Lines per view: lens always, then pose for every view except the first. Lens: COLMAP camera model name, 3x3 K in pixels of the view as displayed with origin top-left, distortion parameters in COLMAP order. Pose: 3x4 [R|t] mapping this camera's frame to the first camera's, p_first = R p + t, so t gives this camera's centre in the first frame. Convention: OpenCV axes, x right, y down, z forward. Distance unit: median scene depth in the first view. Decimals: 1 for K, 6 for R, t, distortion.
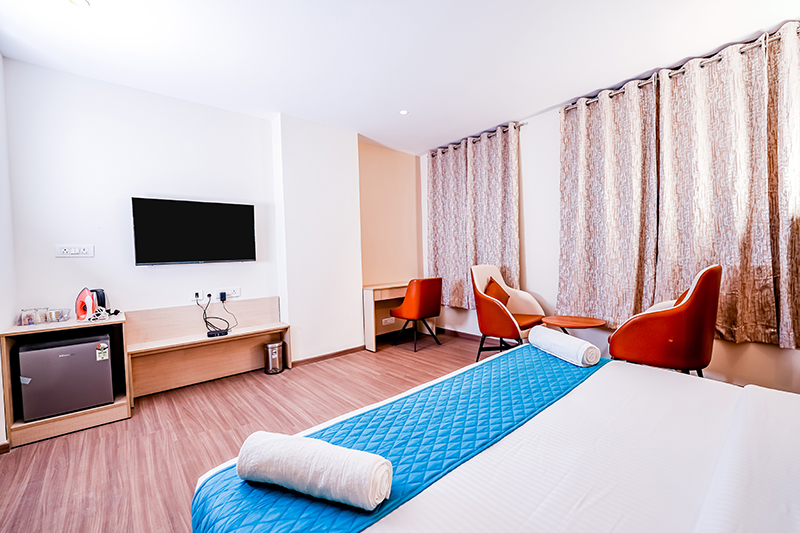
lens RADIAL K [[328.9, 0, 400.0], [0, 328.9, 266.5], [0, 0, 1]] dist [-0.001084, -0.000374]
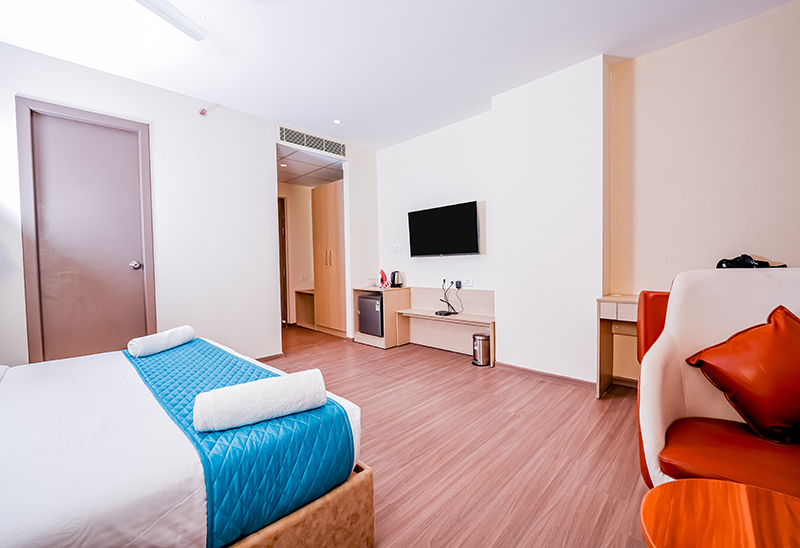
lens RADIAL K [[329.1, 0, 400.0], [0, 329.1, 274.0], [0, 0, 1]] dist [-0.000223, 0.000002]
pose [[0.110104, 0.060593, -0.992071, 0.636892], [-0.014259, 0.998134, 0.059381, -0.013752], [0.993818, 0.007608, 0.110763, 0.702636]]
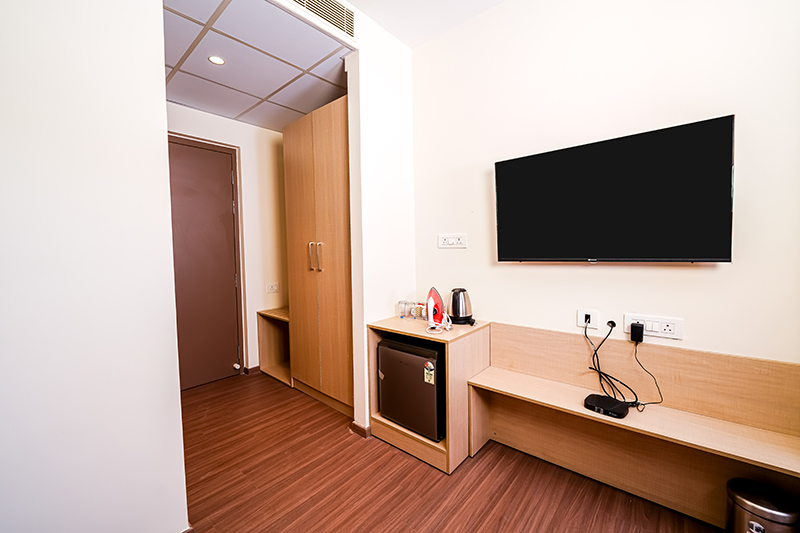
lens RADIAL K [[328.9, 0, 400.0], [0, 328.9, 266.5], [0, 0, 1]] dist [-0.001084, -0.000374]
pose [[0.150582, 0.082129, -0.985180, -0.131264], [-0.019220, 0.996598, 0.080143, -0.039068], [0.988411, 0.006867, 0.151649, 0.618141]]
